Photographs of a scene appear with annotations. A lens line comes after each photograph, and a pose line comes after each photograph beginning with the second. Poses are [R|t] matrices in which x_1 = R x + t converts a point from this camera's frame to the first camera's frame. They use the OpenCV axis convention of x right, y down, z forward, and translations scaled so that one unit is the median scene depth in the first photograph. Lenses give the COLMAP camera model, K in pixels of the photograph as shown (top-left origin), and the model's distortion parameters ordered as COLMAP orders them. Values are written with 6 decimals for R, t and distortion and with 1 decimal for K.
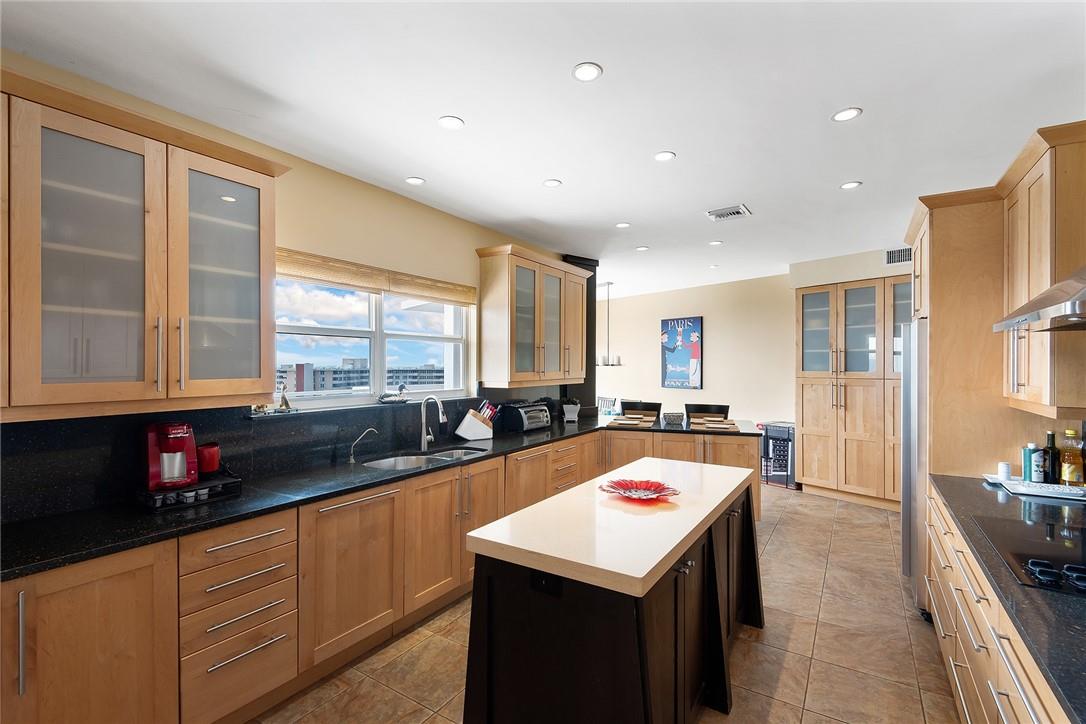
lens RADIAL K [[496.5, 0, 543.8], [0, 496.5, 364.8], [0, 0, 1]] dist [0.031308, -0.019945]
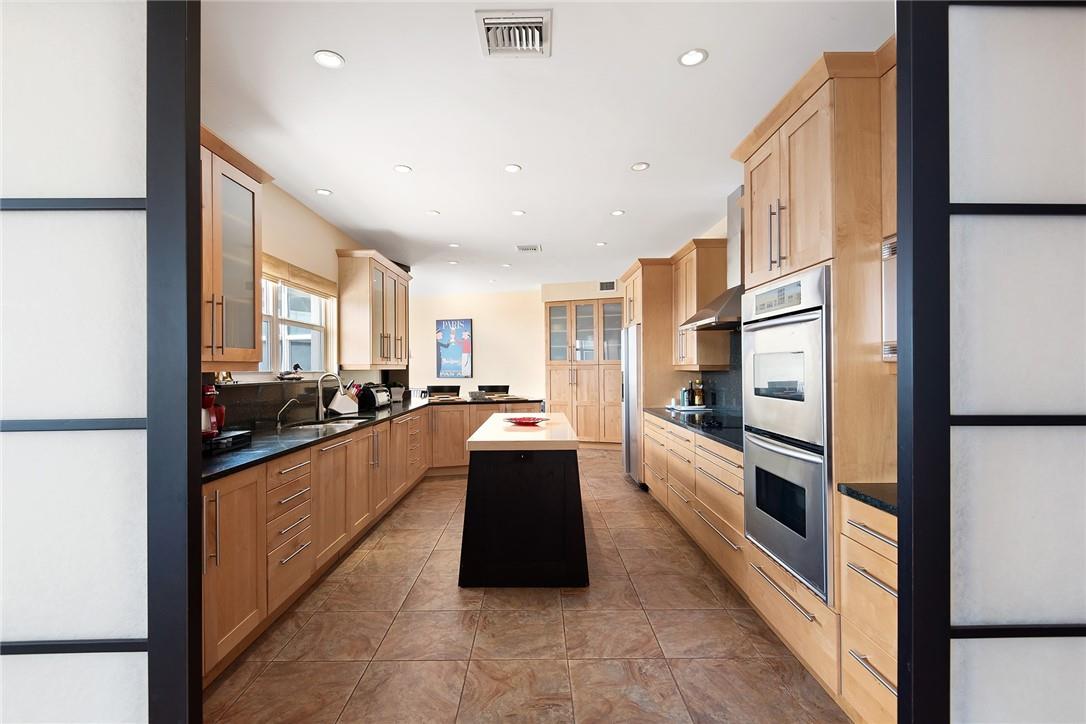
lens RADIAL K [[496.5, 0, 543.8], [0, 496.5, 364.8], [0, 0, 1]] dist [0.031308, -0.019945]
pose [[0.834569, -0.003358, 0.550894, -0.371230], [0.007610, 0.999956, -0.005433, 0.043360], [-0.550851, 0.008727, 0.834558, -0.223385]]
